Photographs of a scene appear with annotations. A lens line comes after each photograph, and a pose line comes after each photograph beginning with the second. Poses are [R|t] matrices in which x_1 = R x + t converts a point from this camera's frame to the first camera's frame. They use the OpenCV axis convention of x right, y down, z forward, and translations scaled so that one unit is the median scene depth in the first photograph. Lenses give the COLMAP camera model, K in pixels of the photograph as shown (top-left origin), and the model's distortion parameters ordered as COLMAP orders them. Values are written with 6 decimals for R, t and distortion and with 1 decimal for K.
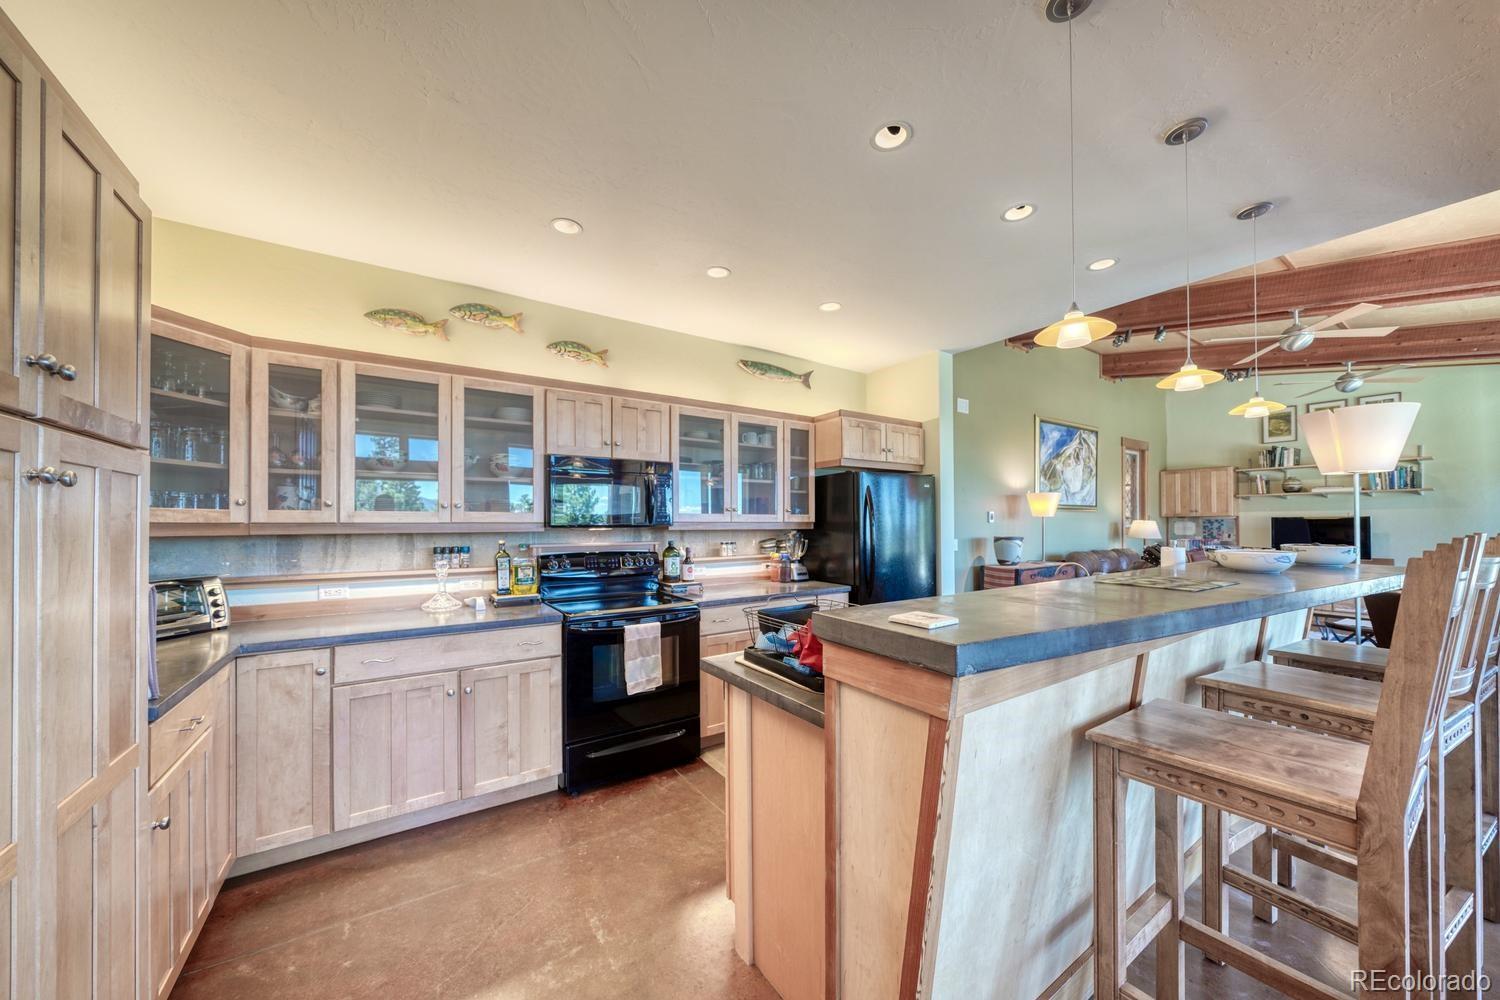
lens RADIAL K [[533.4, 0, 741.6], [0, 533.4, 518.4], [0, 0, 1]] dist [-0.000928, 0.000018]
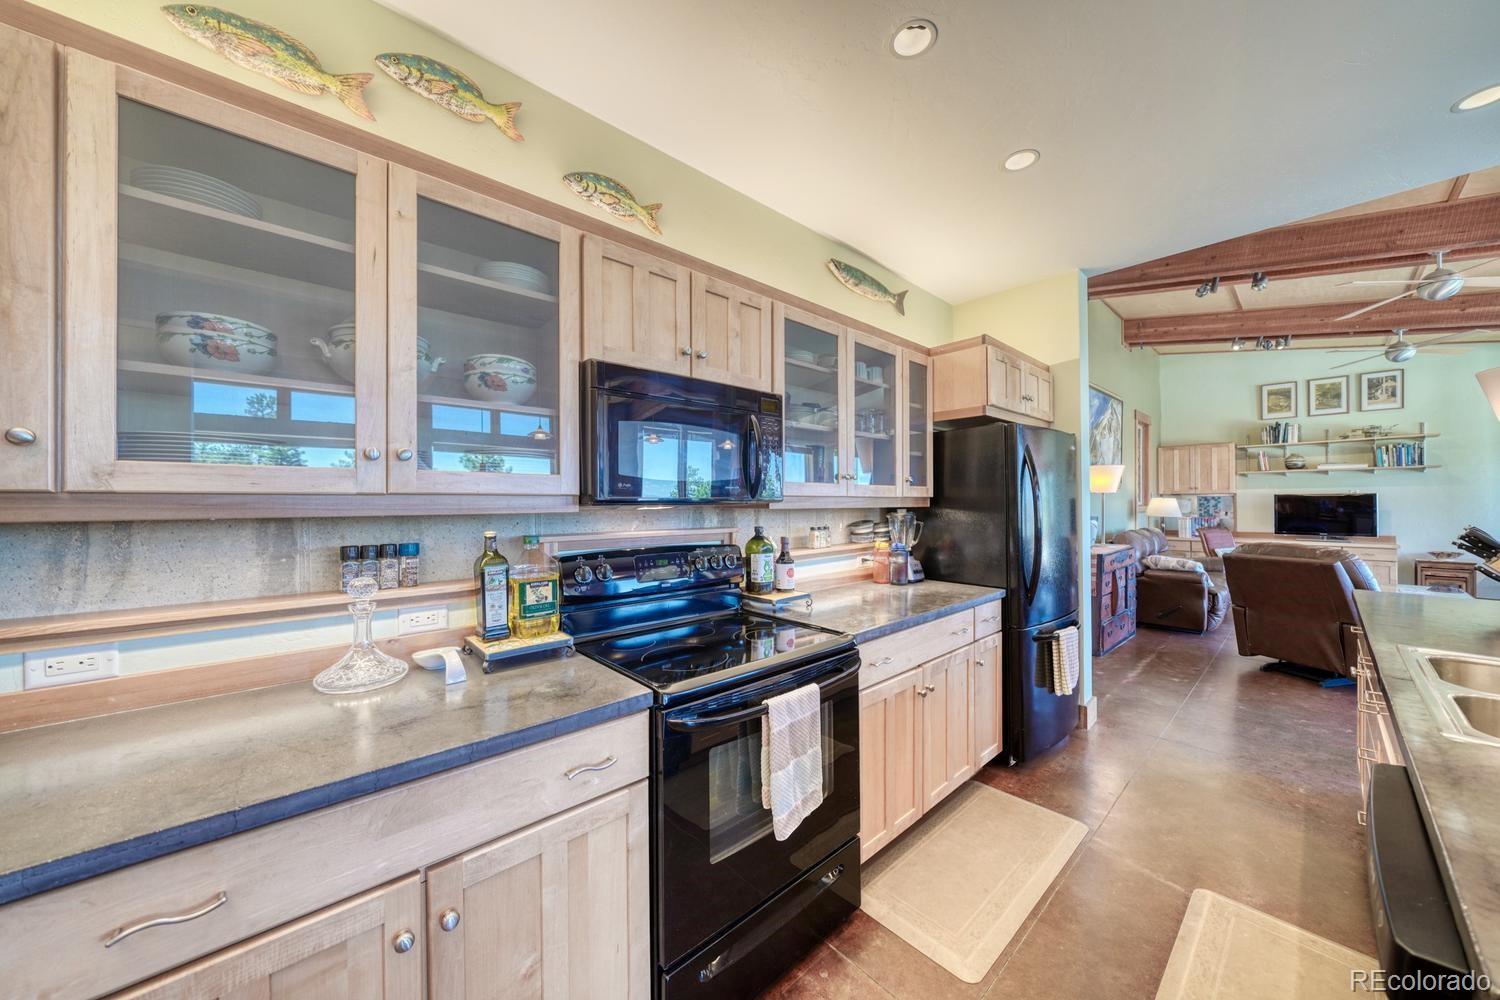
lens RADIAL K [[527.0, 0, 746.9], [0, 527.0, 501.3], [0, 0, 1]] dist [-0.001175, -0.000013]
pose [[0.988690, -0.000728, 0.149969, -0.234992], [-0.000269, 0.999978, 0.006624, 0.008566], [-0.149971, -0.006590, 0.988668, 0.389288]]
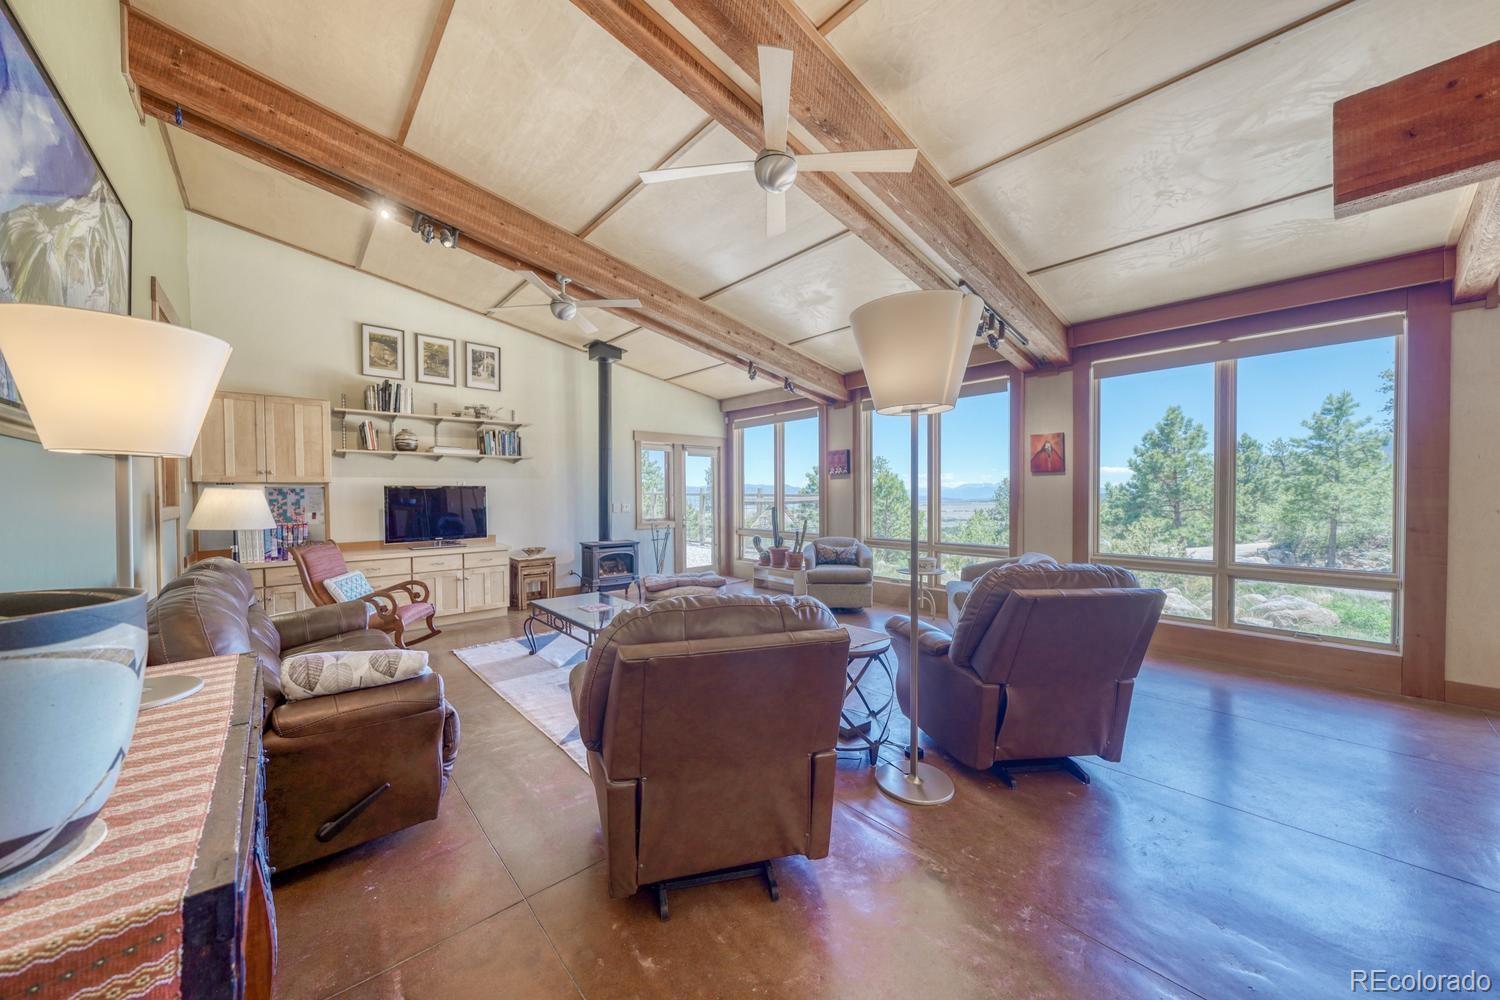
lens RADIAL K [[527.0, 0, 746.9], [0, 527.0, 501.3], [0, 0, 1]] dist [-0.001175, -0.000013]
pose [[-0.134376, -0.015982, 0.990802, 0.562763], [-0.005662, 0.999866, 0.015360, 0.010066], [-0.990914, -0.003546, -0.134448, 1.323352]]
